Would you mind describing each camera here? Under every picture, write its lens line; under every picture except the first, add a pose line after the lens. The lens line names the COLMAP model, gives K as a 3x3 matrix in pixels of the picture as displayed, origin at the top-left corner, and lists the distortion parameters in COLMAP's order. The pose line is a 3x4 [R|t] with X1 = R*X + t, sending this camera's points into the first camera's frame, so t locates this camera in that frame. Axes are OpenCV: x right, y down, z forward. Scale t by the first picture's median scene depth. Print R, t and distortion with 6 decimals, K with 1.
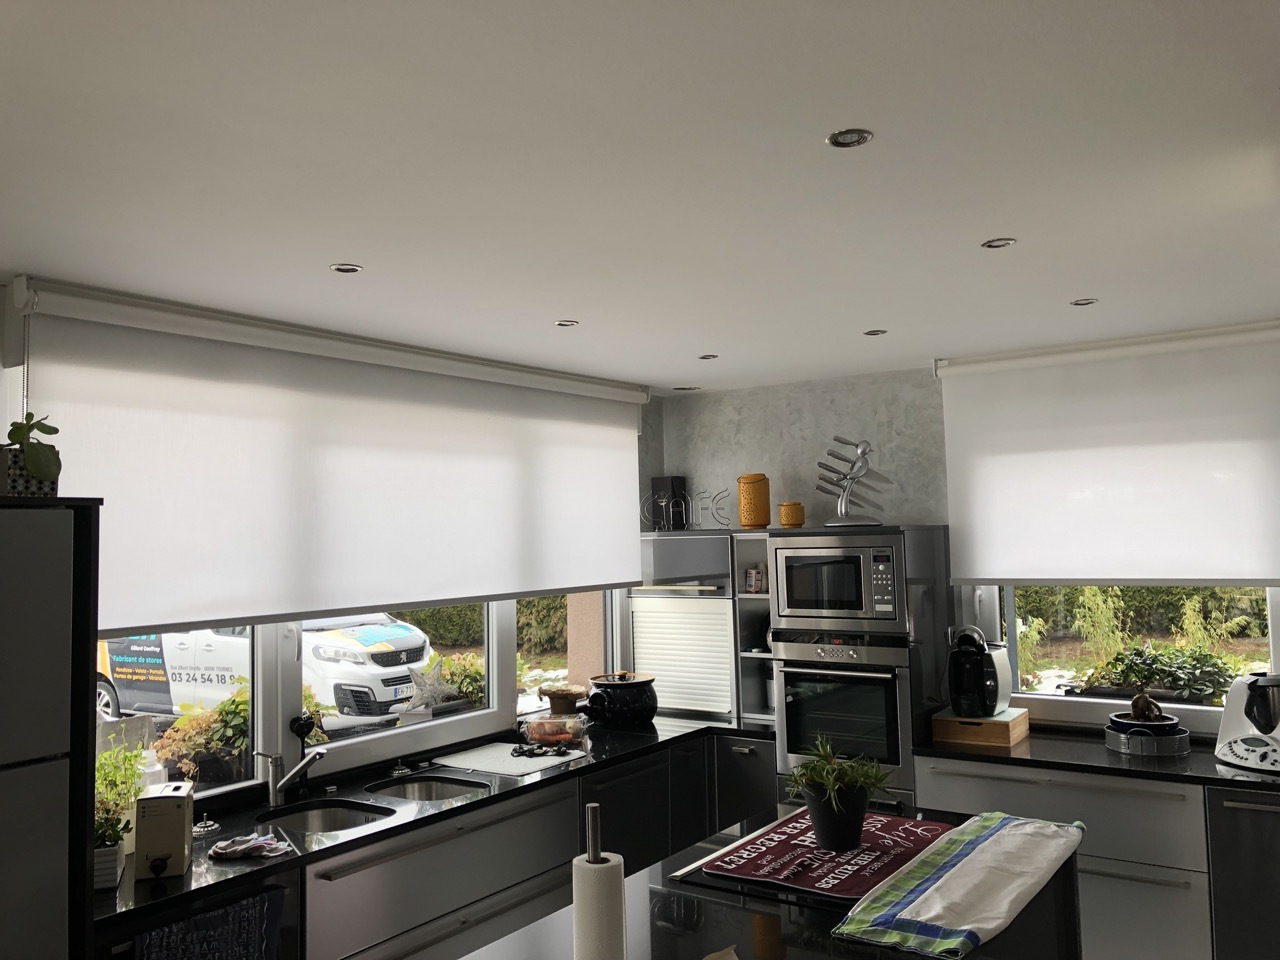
lens RADIAL K [[1054.9, 0, 640.3], [0, 1054.9, 458.1], [0, 0, 1]] dist [0.018533, -0.038191]
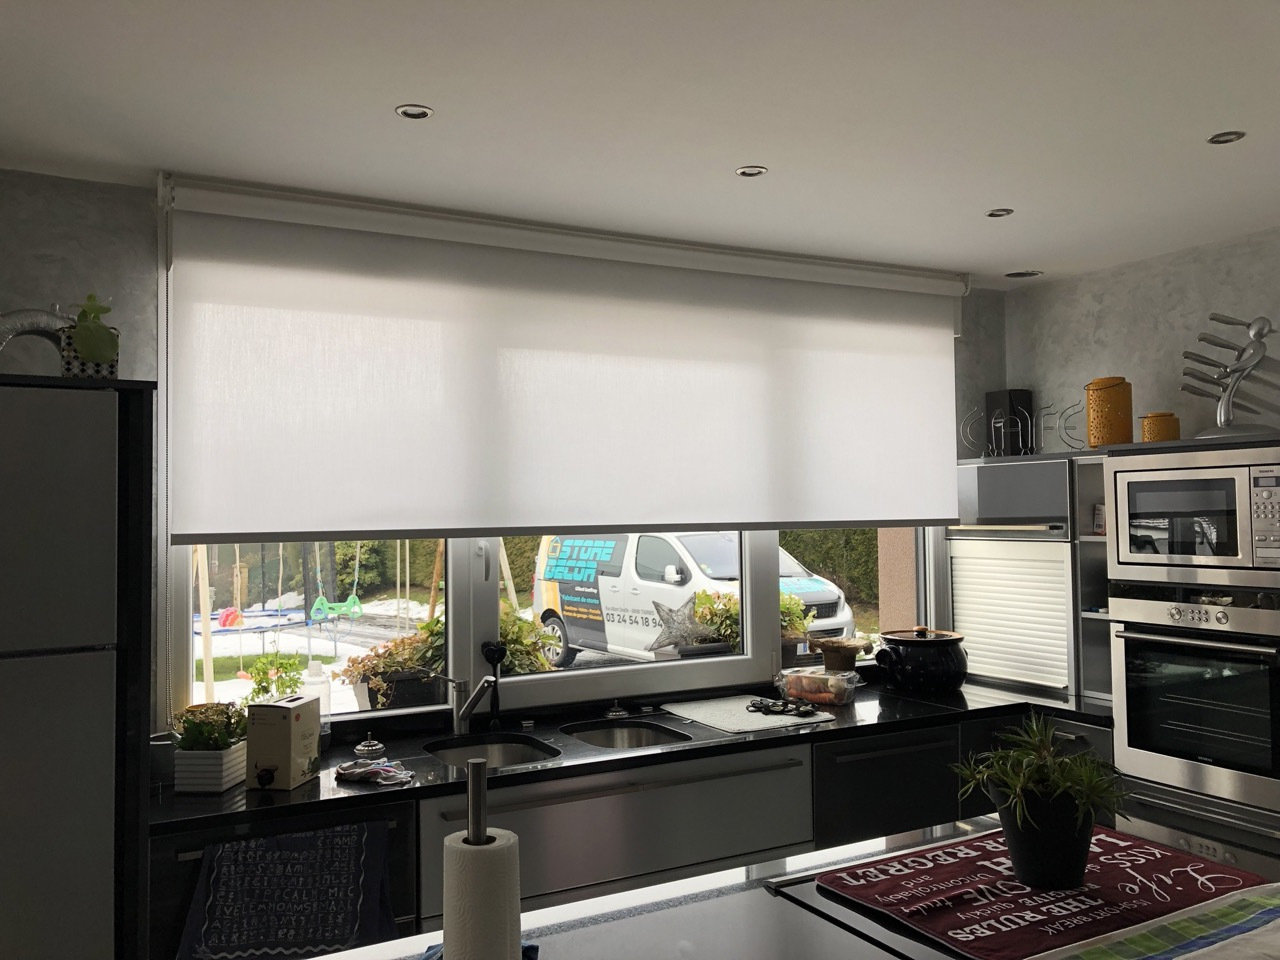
lens RADIAL K [[1052.5, 0, 640.0], [0, 1052.5, 480.0], [0, 0, 1]] dist [0.031825, -0.043595]
pose [[0.892634, 0.002281, -0.450776, 0.165509], [0.021293, 0.998658, 0.047219, 0.049774], [0.450279, -0.051748, 0.891387, 0.193876]]
